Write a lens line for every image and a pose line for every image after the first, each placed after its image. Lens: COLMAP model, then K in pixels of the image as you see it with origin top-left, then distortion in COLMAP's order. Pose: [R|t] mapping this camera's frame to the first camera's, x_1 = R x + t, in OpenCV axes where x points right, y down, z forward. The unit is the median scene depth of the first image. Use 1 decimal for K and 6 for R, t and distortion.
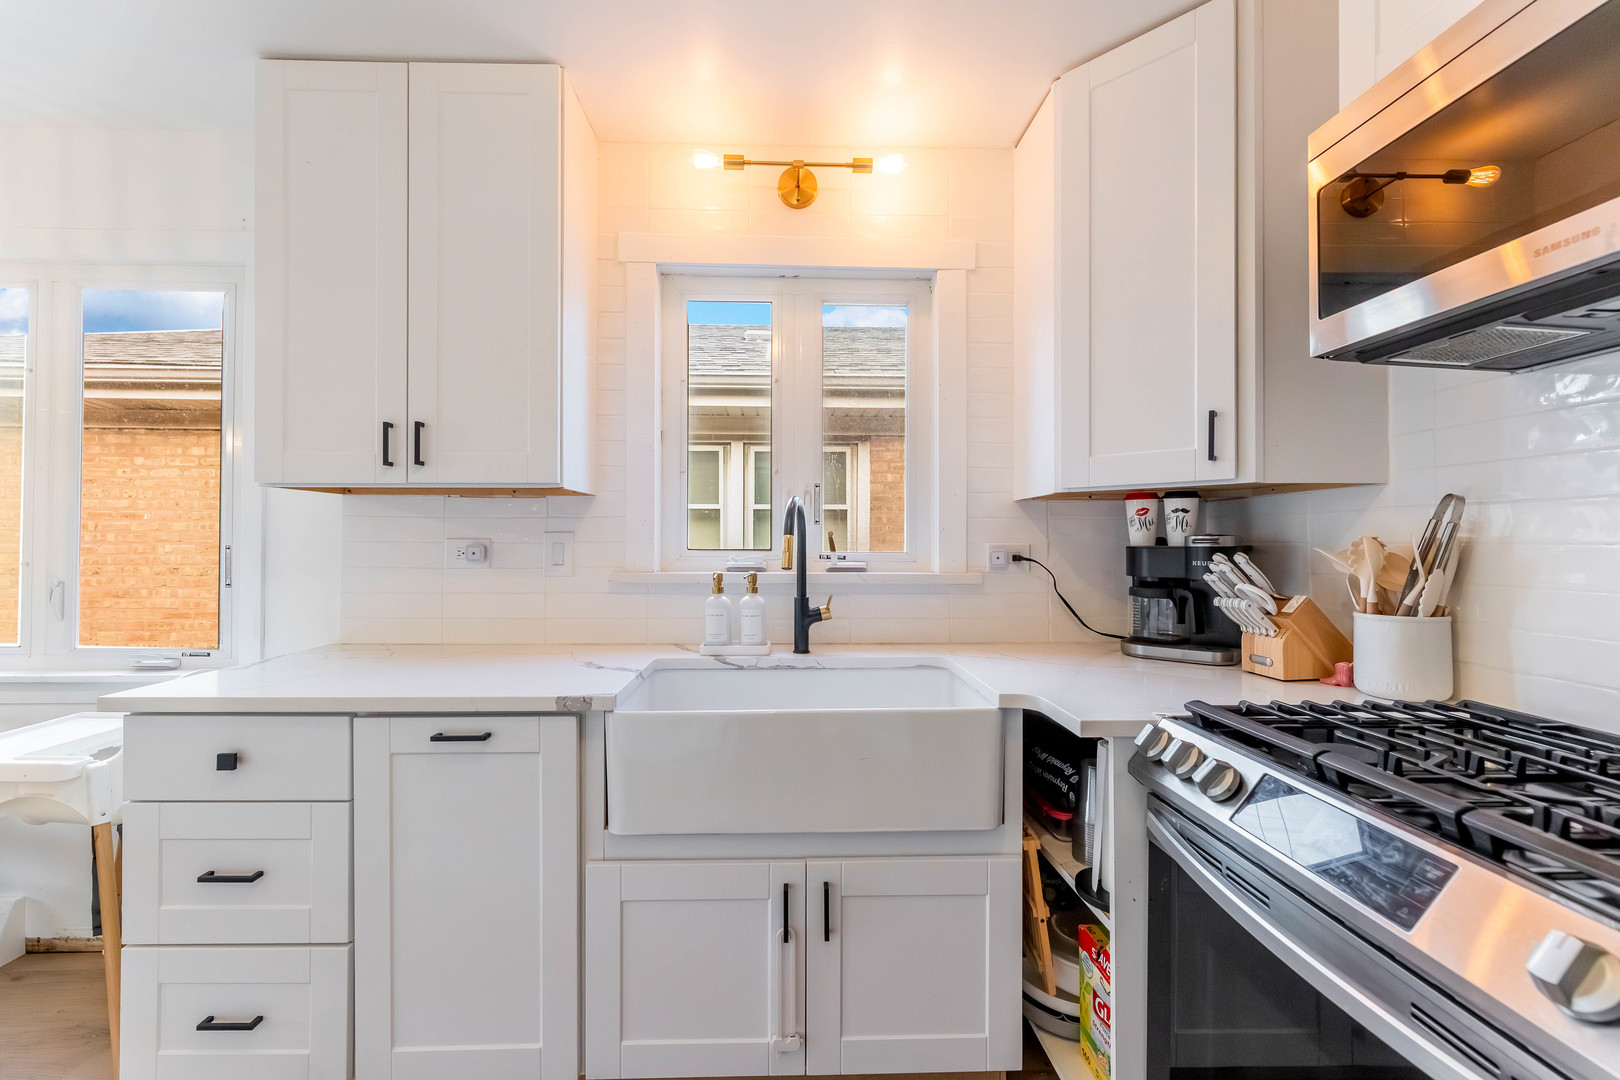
lens RADIAL K [[651.9, 0, 803.3], [0, 651.9, 537.5], [0, 0, 1]] dist [0.002599, 0.000053]
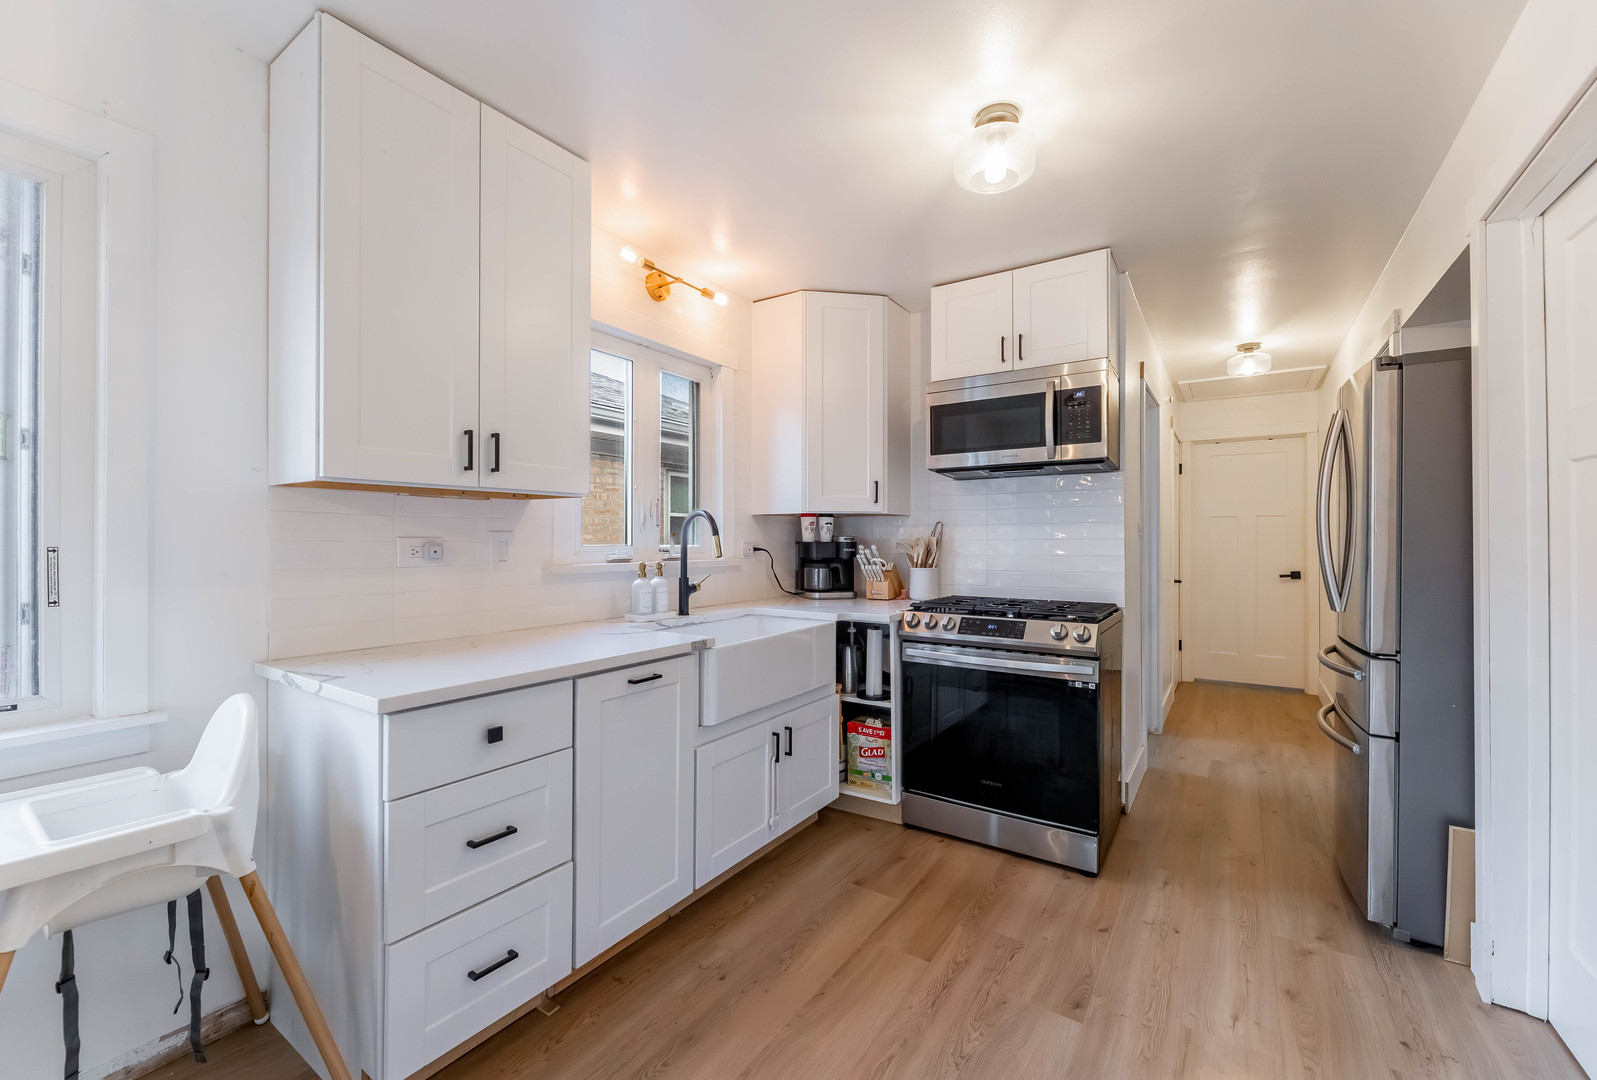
lens RADIAL K [[647.4, 0, 770.6], [0, 647.4, 540.6], [0, 0, 1]] dist [-0.001876, -0.000057]
pose [[0.602451, -0.002621, 0.798152, -1.072985], [-0.004230, 0.999970, 0.006476, -0.001906], [-0.798145, -0.007277, 0.602422, -0.038856]]
